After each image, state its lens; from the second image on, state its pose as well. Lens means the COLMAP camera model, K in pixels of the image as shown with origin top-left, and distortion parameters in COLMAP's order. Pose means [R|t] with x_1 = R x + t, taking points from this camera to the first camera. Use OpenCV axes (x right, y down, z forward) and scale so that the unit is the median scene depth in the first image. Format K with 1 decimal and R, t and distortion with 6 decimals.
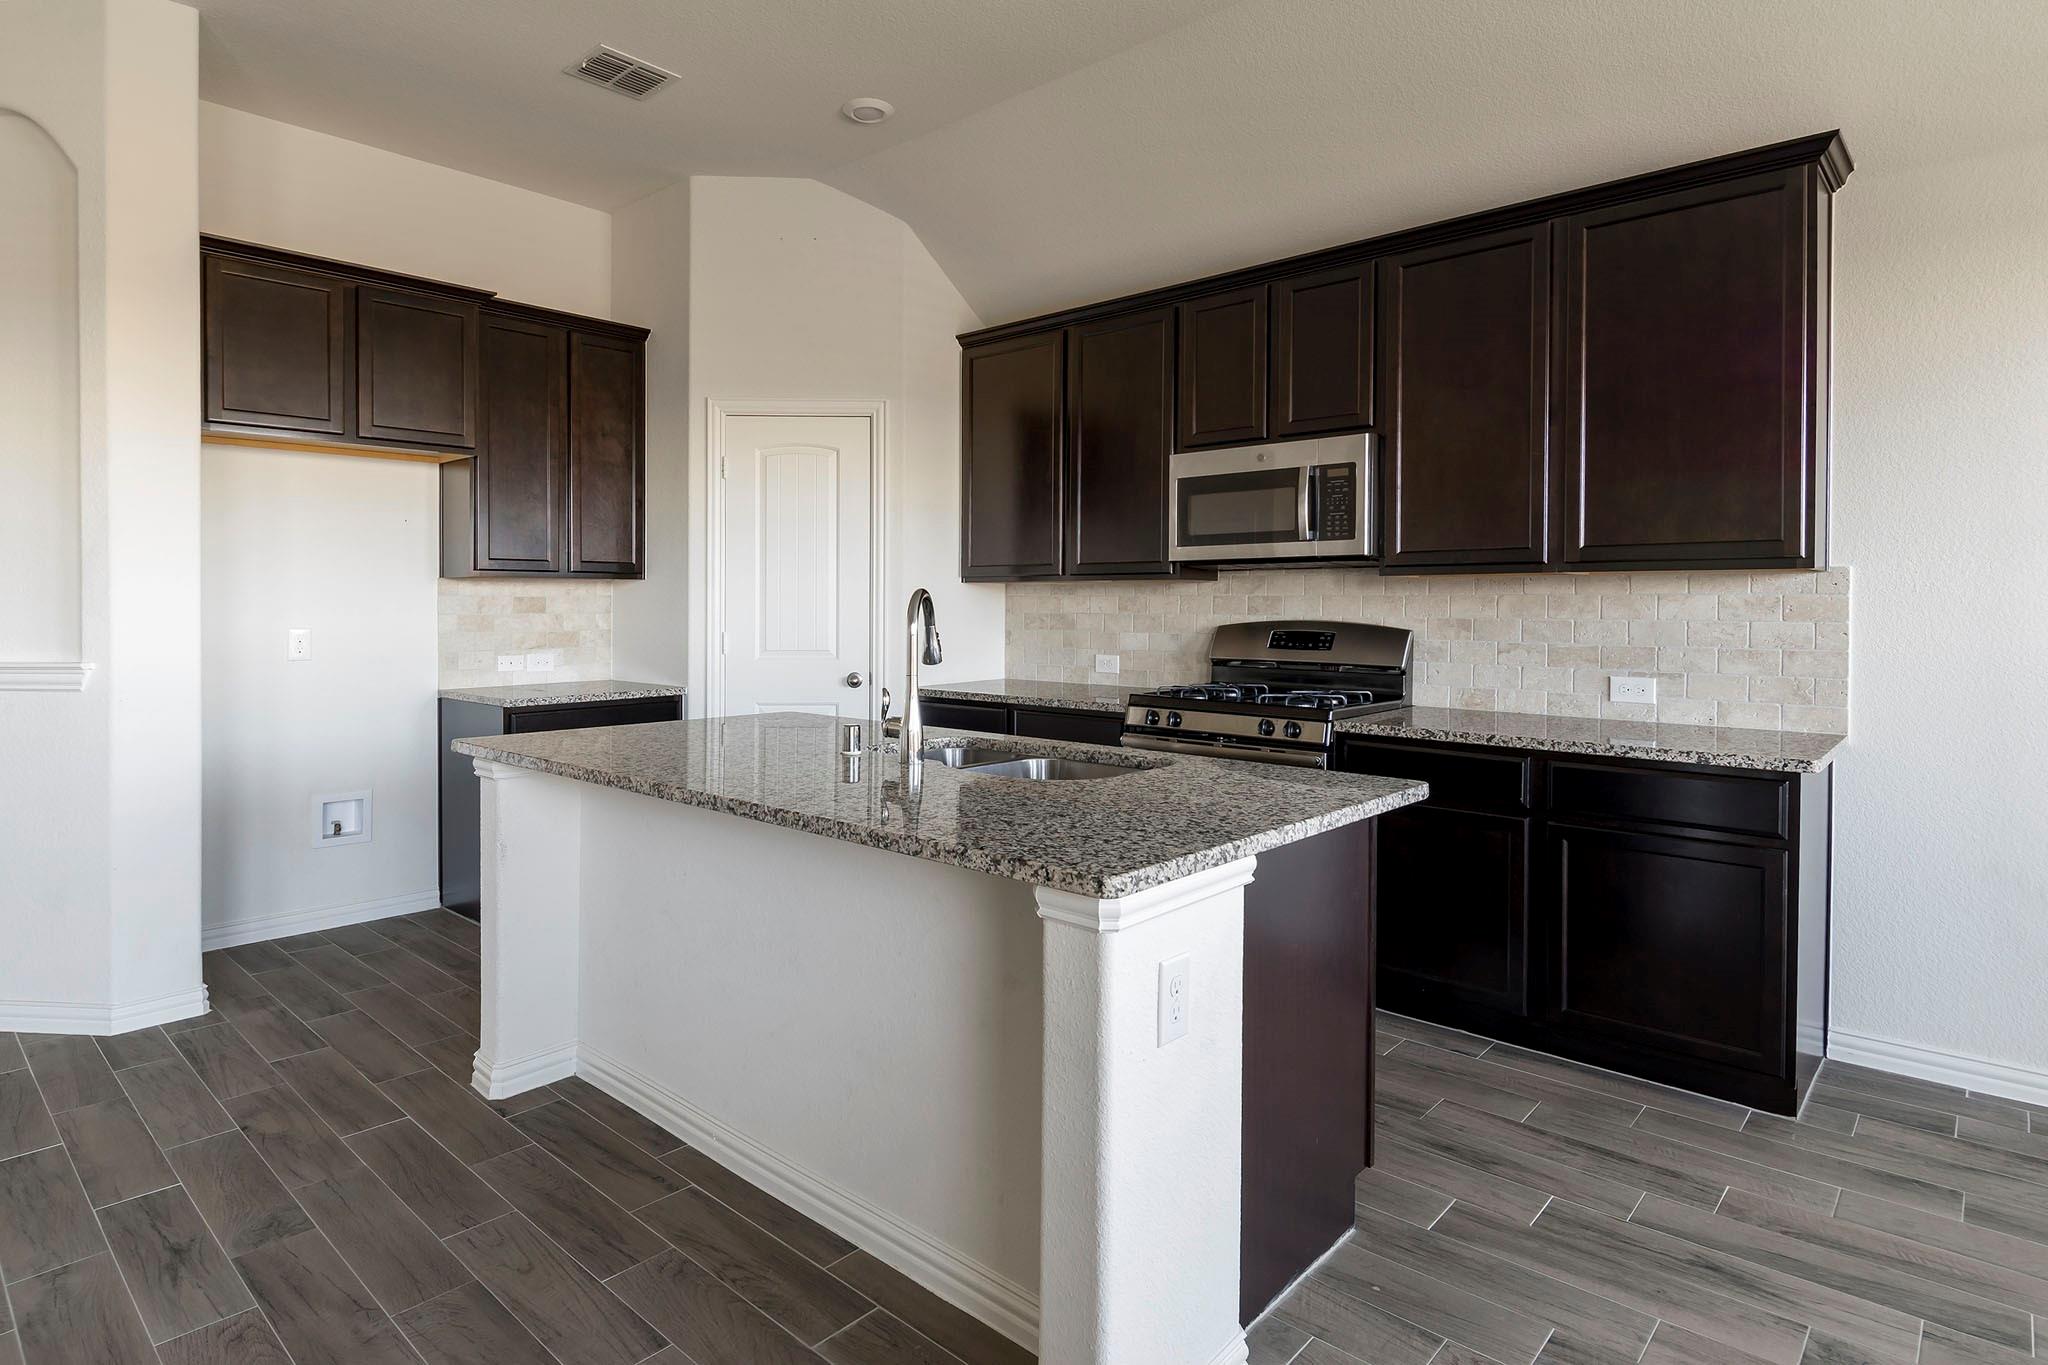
lens RADIAL K [[1094.5, 0, 930.2], [0, 1094.5, 620.7], [0, 0, 1]] dist [0.006414, -0.008123]
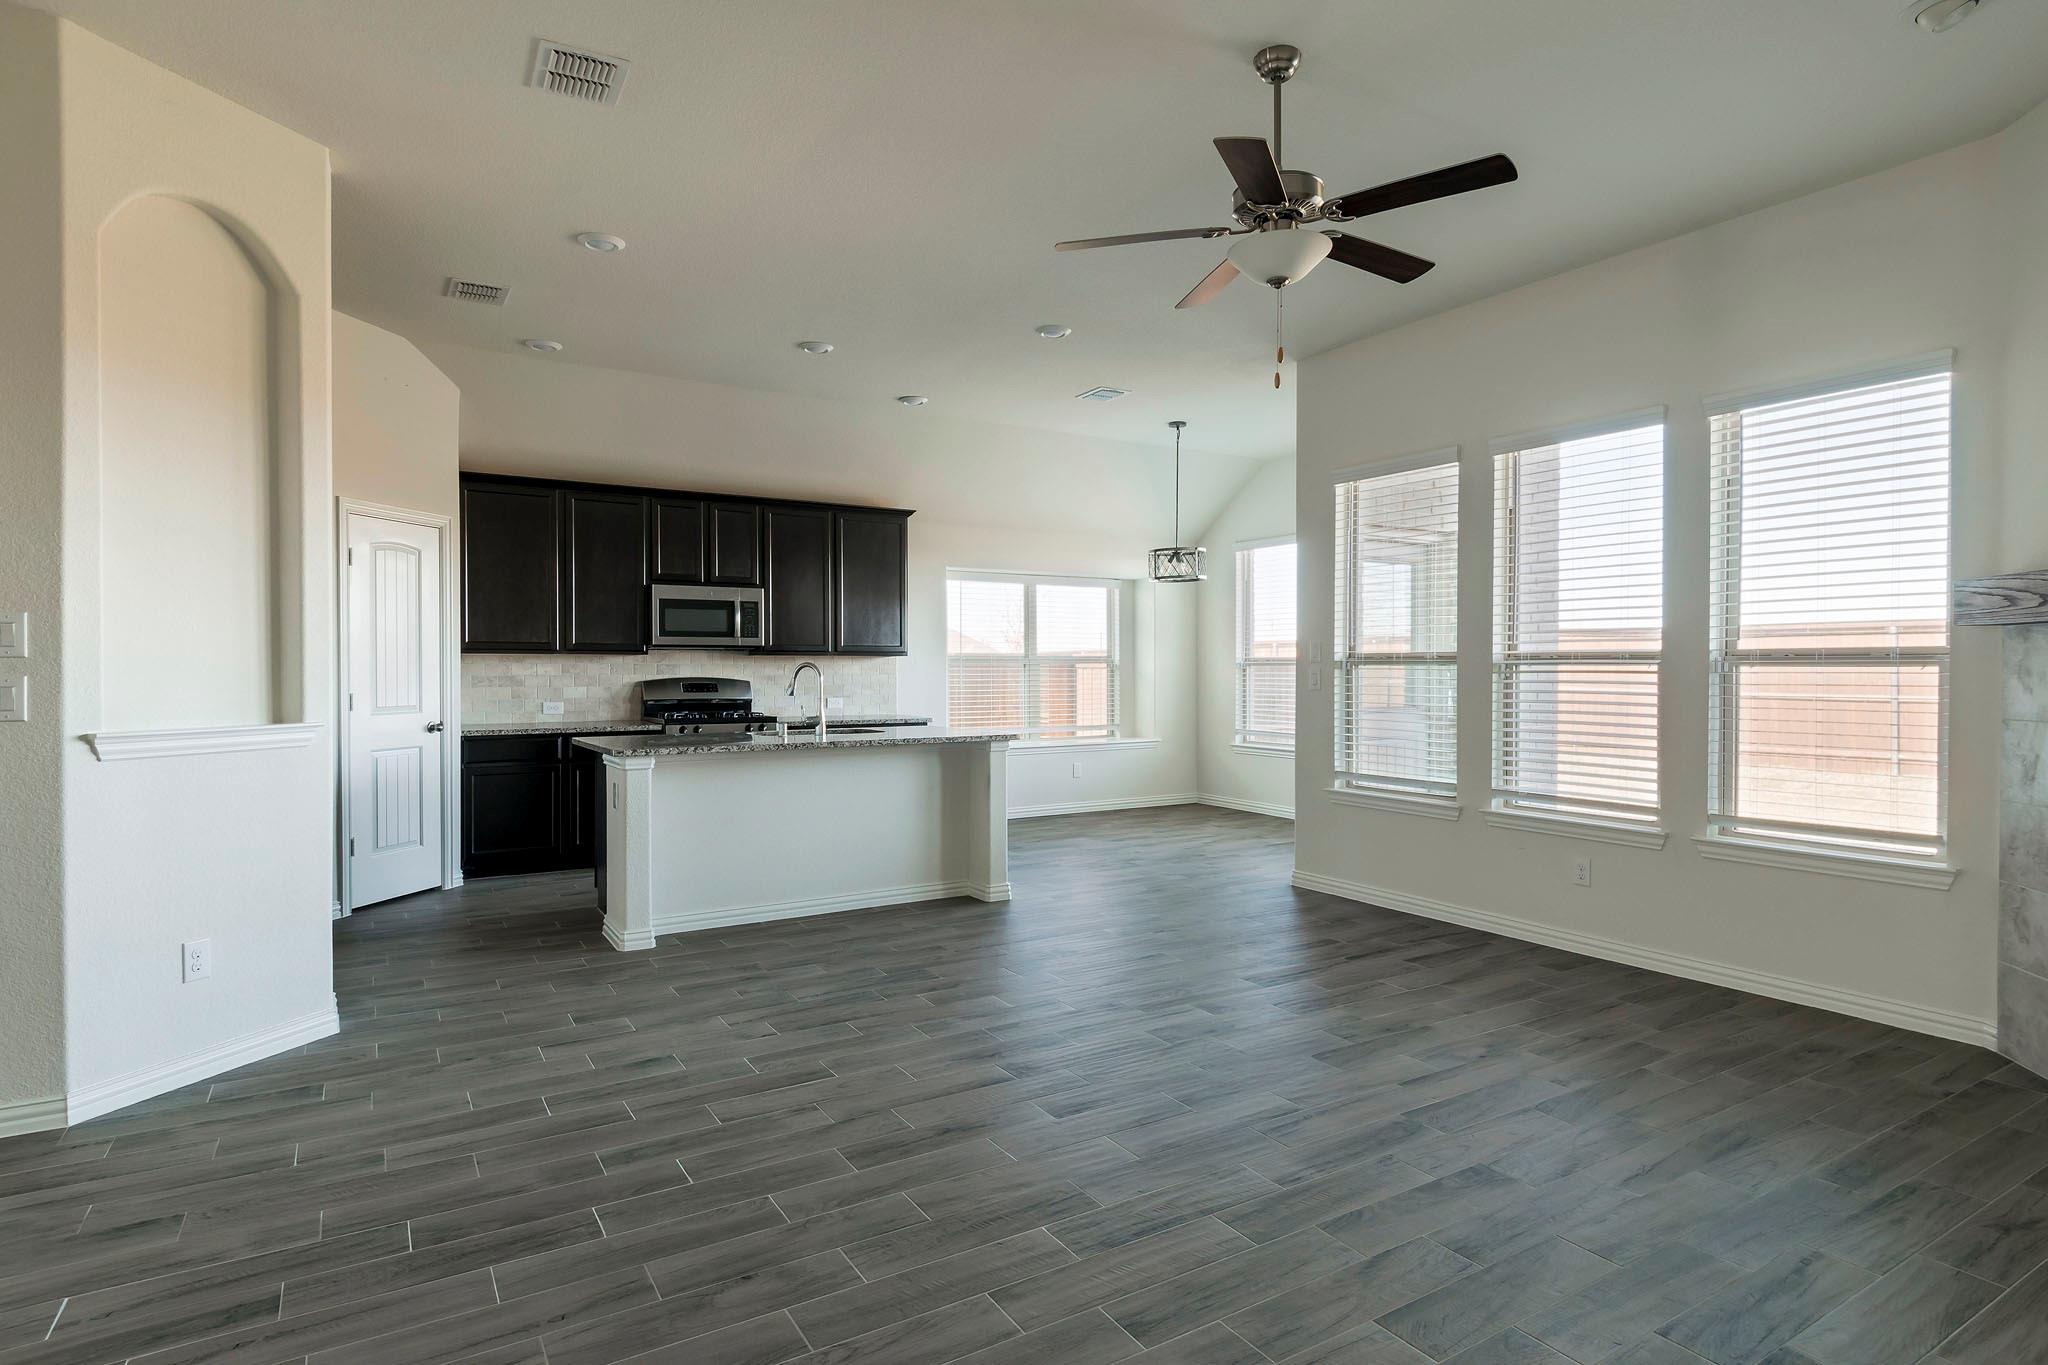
lens RADIAL K [[1094.5, 0, 984.8], [0, 1094.5, 694.1], [0, 0, 1]] dist [0.006414, -0.008123]
pose [[0.281588, -0.027227, 0.959149, -1.348363], [0.017183, 0.999580, 0.023330, -0.006375], [-0.959382, 0.009912, 0.281937, -0.018499]]
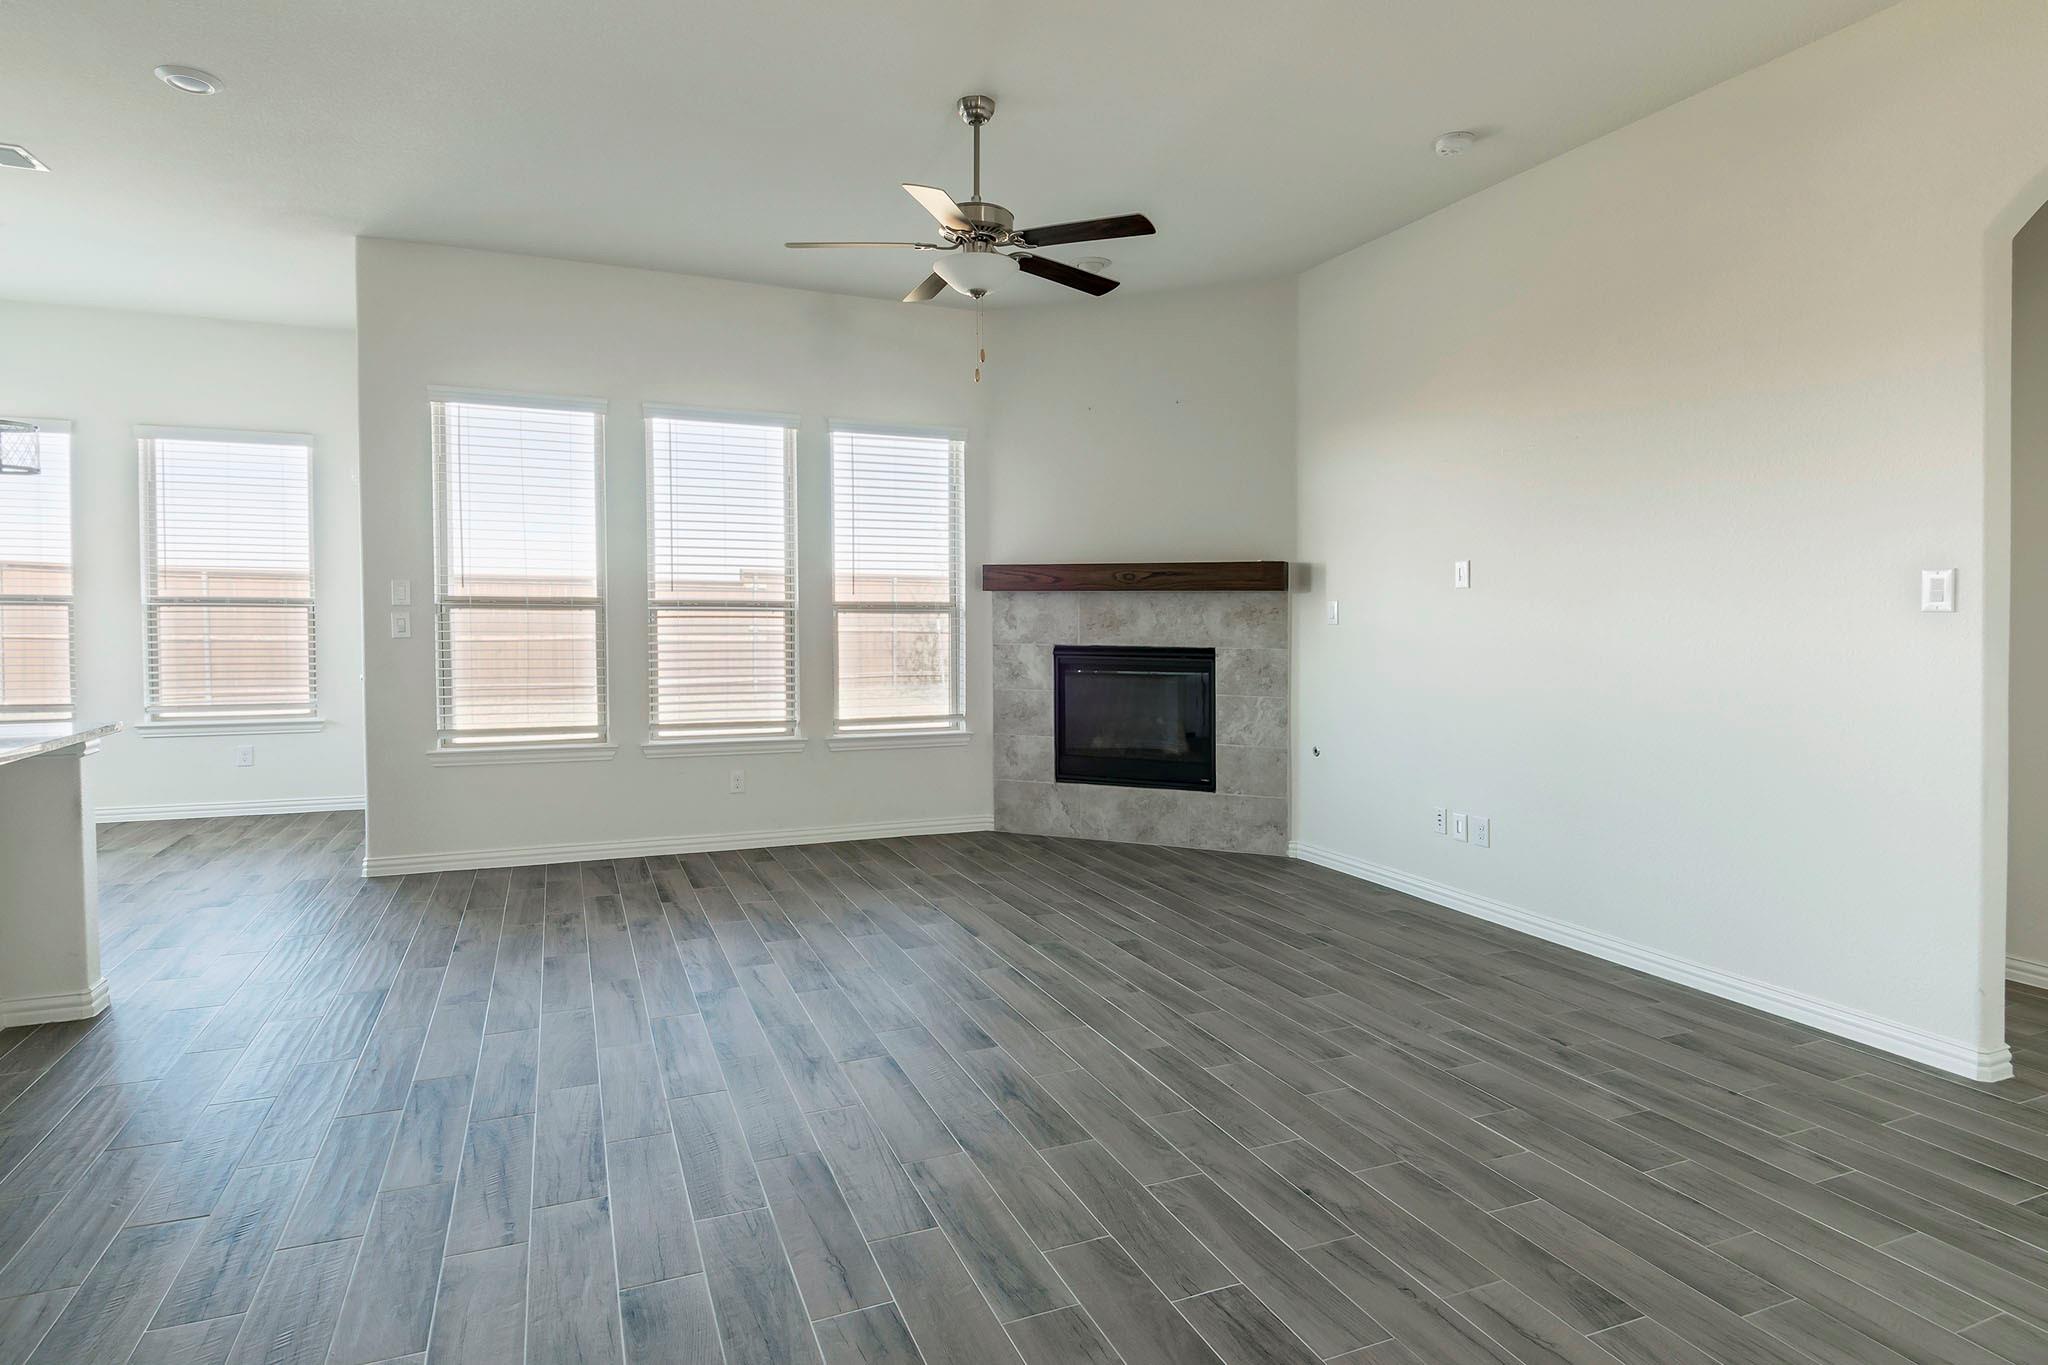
lens RADIAL K [[1094.5, 0, 1024.9], [0, 1094.5, 659.5], [0, 0, 1]] dist [0.006414, -0.008123]
pose [[-0.920451, -0.023823, 0.390131, -0.931956], [-0.001876, 0.998399, 0.056541, -0.016603], [-0.390854, 0.051311, -0.919022, 0.855977]]
